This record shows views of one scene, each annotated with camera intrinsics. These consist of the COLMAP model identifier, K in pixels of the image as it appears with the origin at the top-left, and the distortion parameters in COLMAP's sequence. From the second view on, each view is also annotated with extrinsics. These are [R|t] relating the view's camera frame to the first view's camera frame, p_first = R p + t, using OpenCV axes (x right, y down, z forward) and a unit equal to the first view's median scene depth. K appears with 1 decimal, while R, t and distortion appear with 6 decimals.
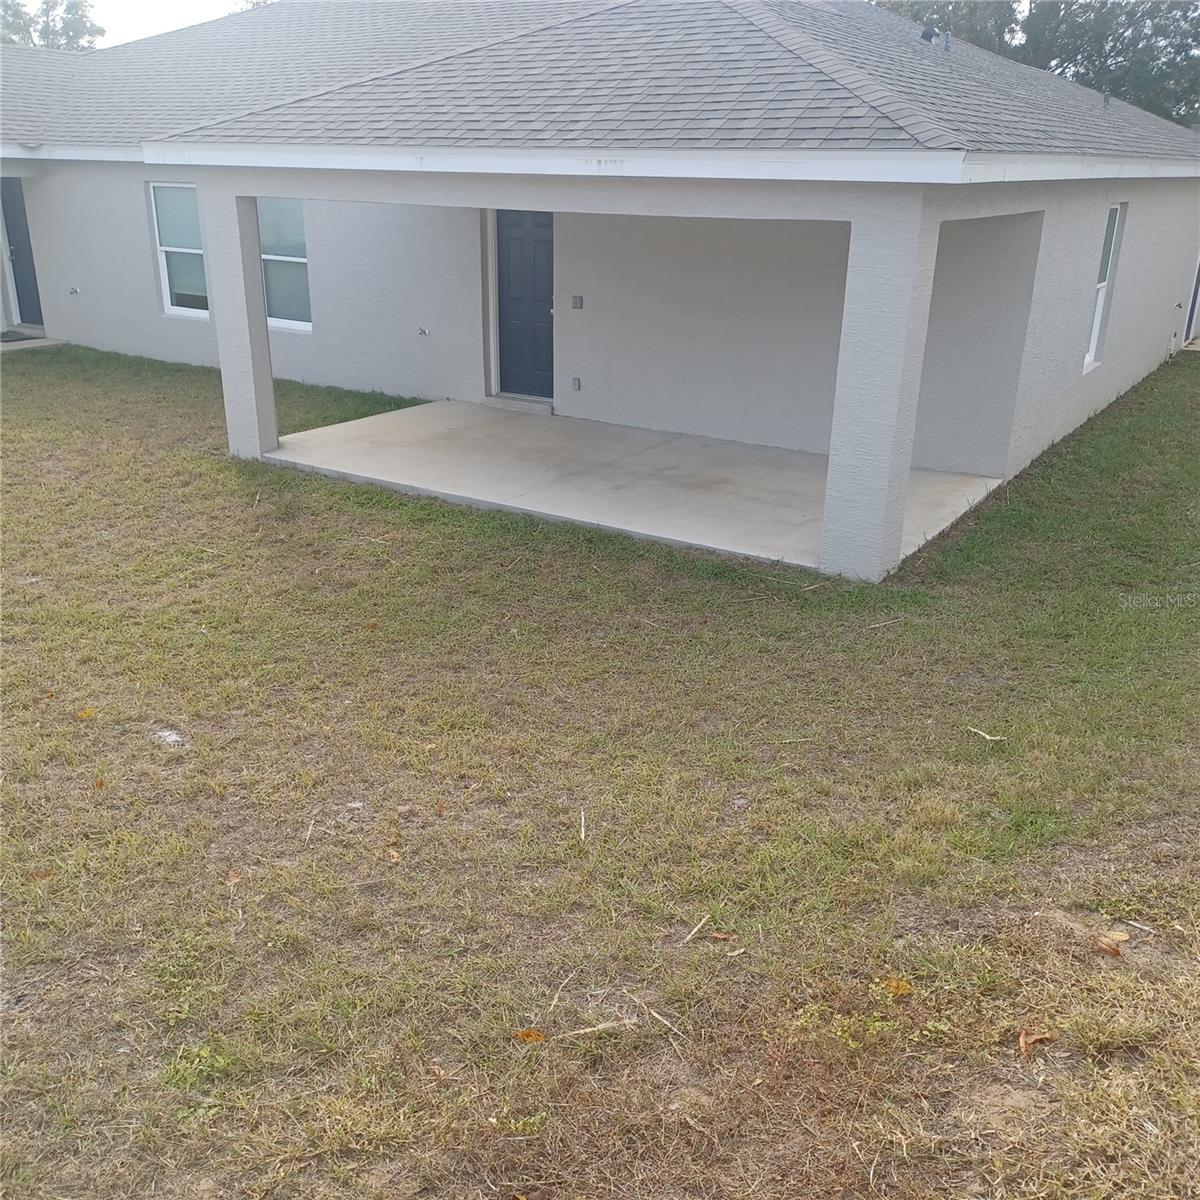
lens RADIAL K [[1165.9, 0, 600.0], [0, 1165.9, 600.0], [0, 0, 1]] dist [0.056328, -0.008883]
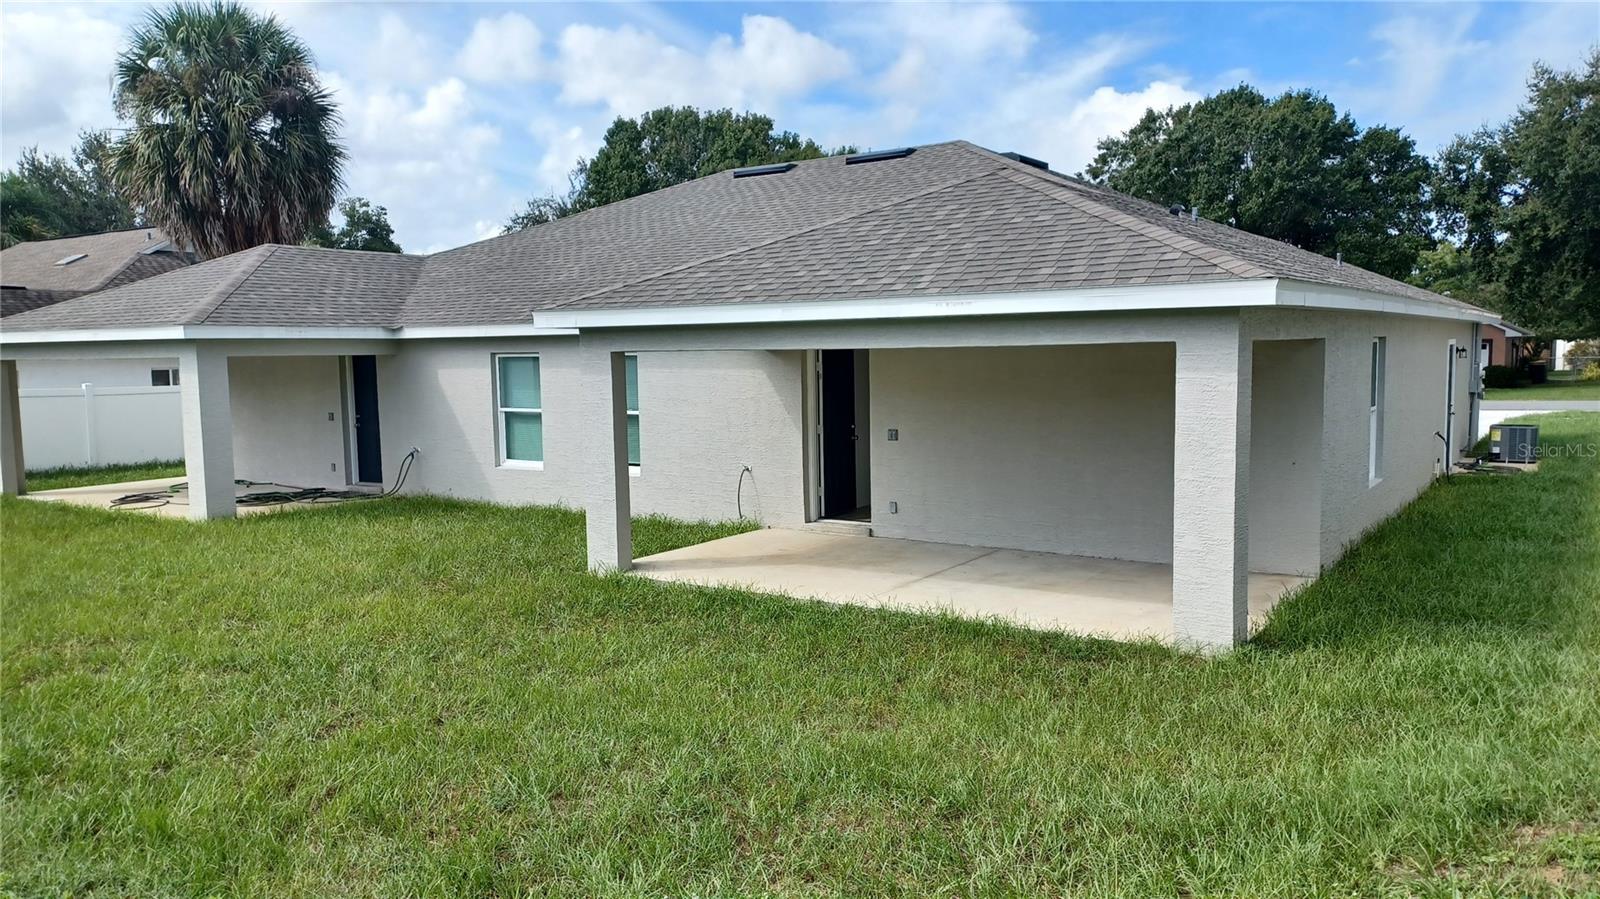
lens RADIAL K [[1181.7, 0, 800.0], [0, 1181.7, 449.5], [0, 0, 1]] dist [0.119830, -0.107247]
pose [[0.999375, -0.031437, -0.016154, -0.099150], [0.026000, 0.963483, -0.266506, 0.061851], [0.023942, 0.265919, 0.963698, -0.089558]]
